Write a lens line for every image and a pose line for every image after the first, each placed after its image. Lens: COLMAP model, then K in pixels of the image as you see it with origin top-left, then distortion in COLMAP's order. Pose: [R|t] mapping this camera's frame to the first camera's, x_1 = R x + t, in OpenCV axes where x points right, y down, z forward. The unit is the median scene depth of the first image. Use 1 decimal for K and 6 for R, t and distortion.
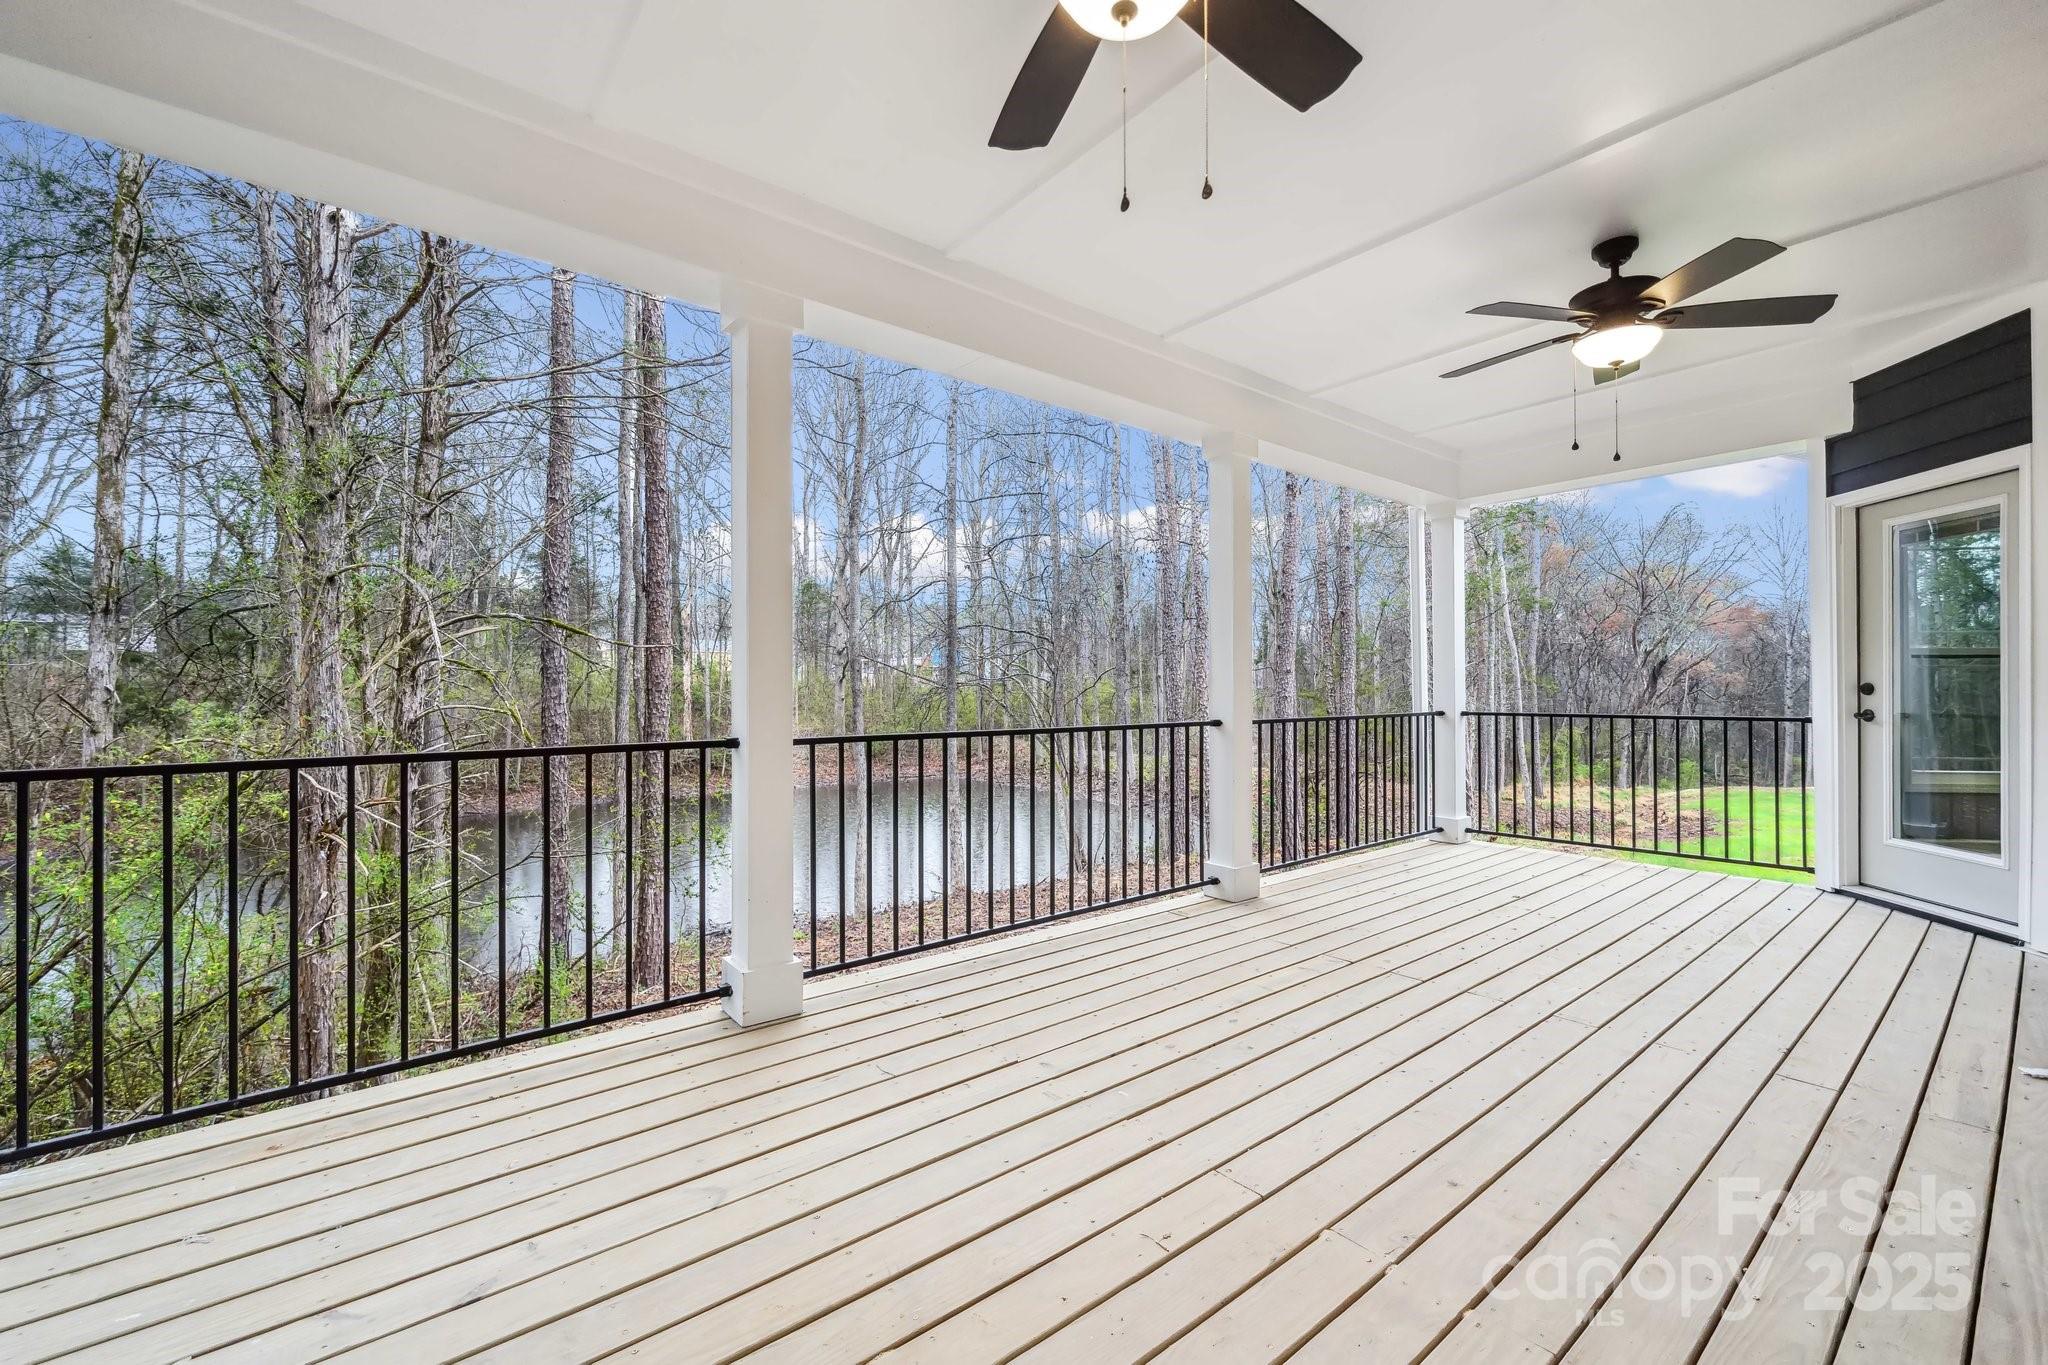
lens RADIAL K [[823.8, 0, 1032.5], [0, 823.8, 684.6], [0, 0, 1]] dist [-0.001182, -0.000145]
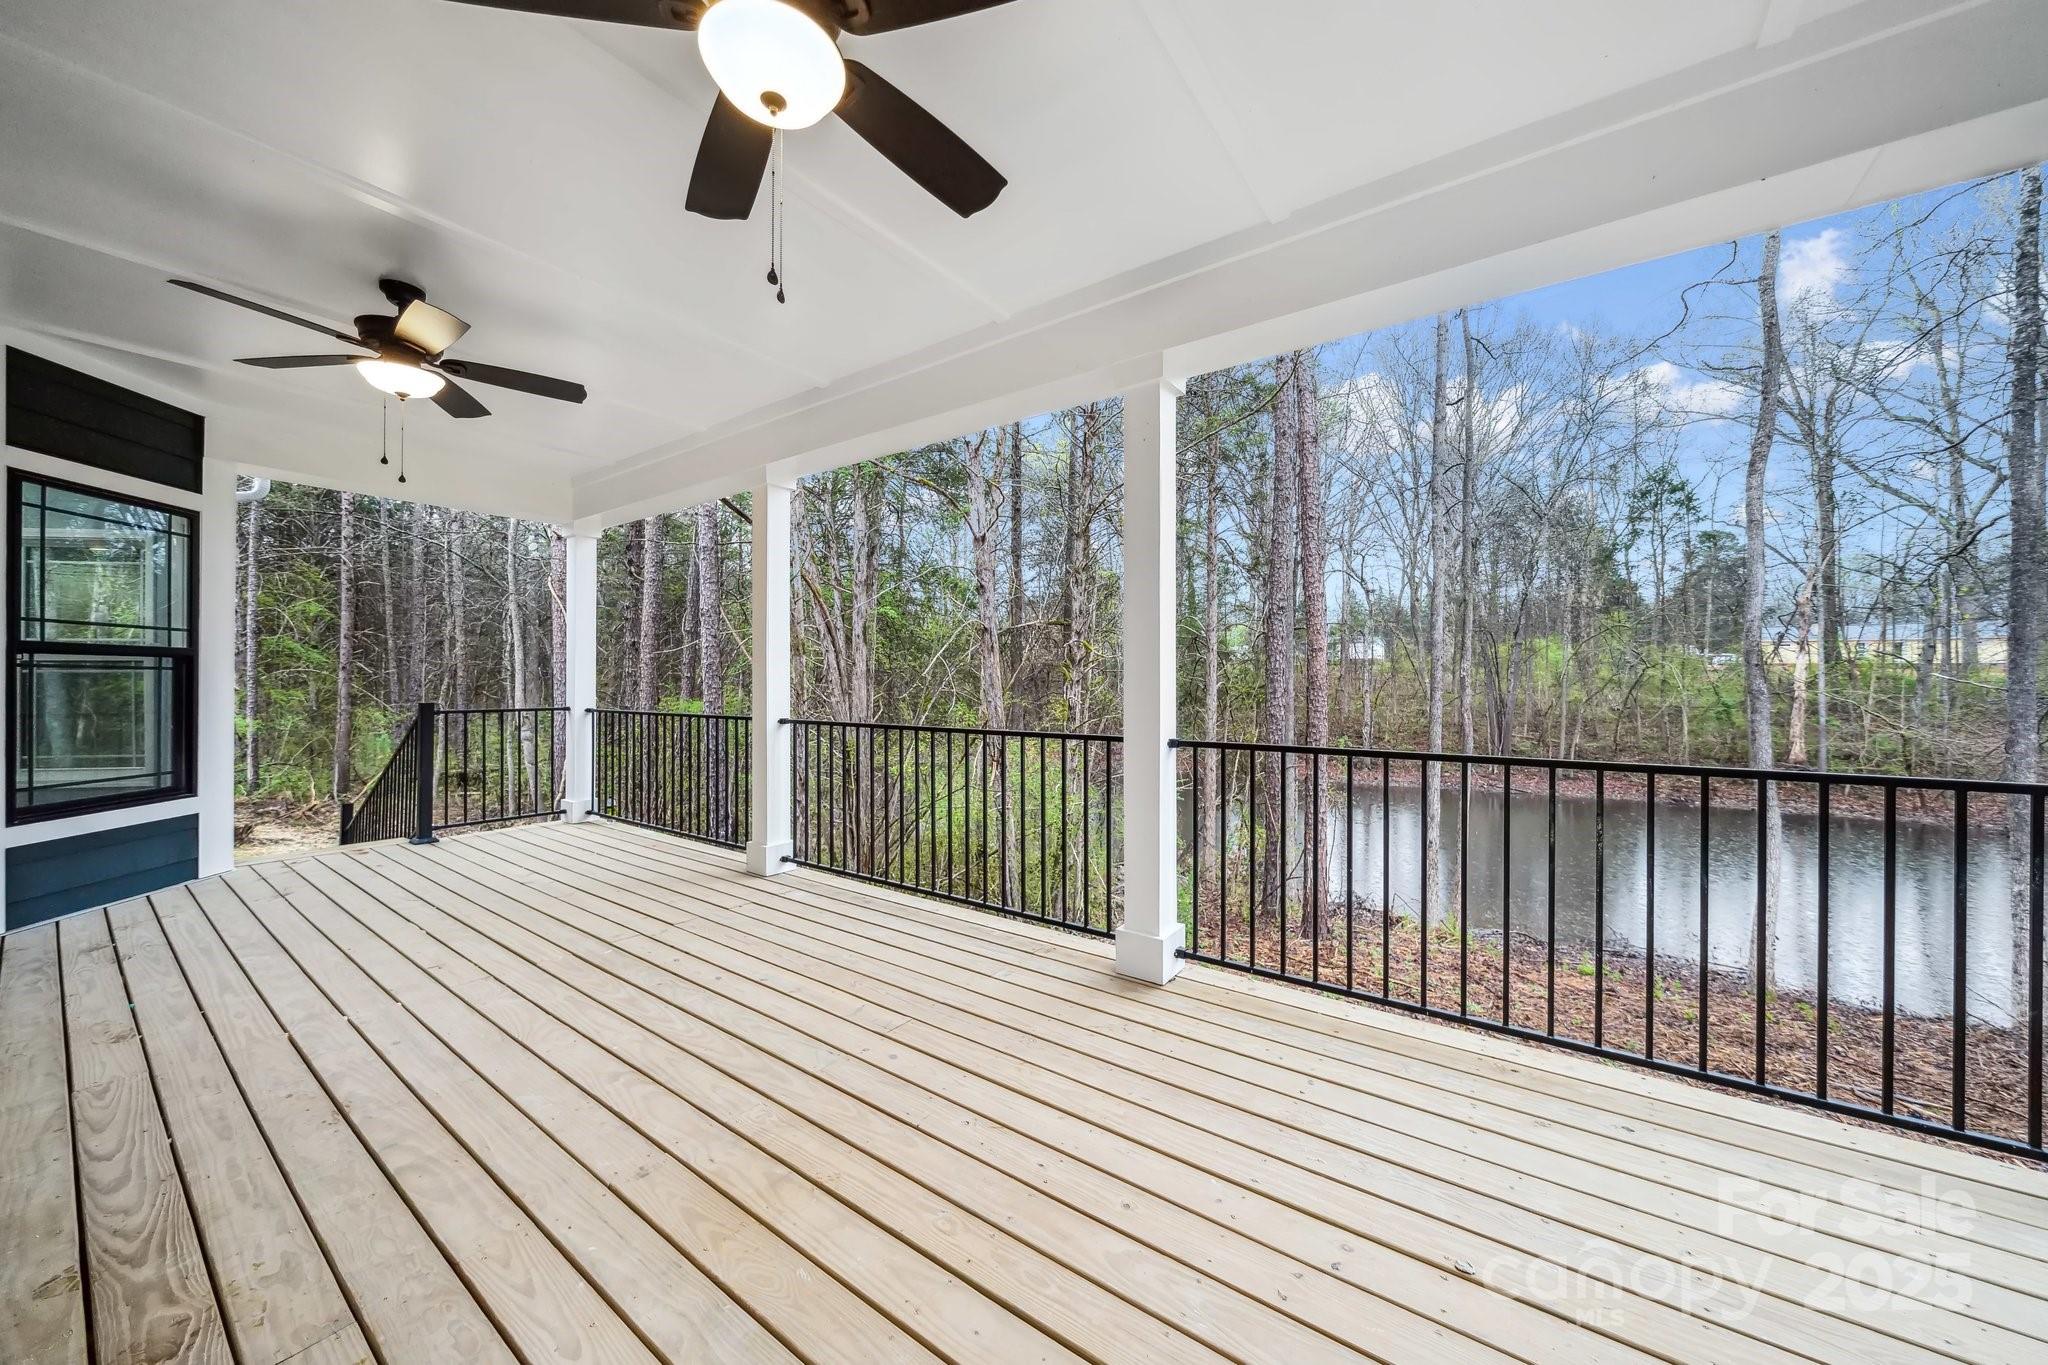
lens RADIAL K [[750.9, 0, 1024.0], [0, 750.9, 682.5], [0, 0, 1]] dist [0.012840, -0.000020]
pose [[0.266152, -0.008868, -0.963890, 0.917100], [-0.012751, 0.999838, -0.012720, 0.003399], [0.963847, 0.015676, 0.265995, 0.749743]]
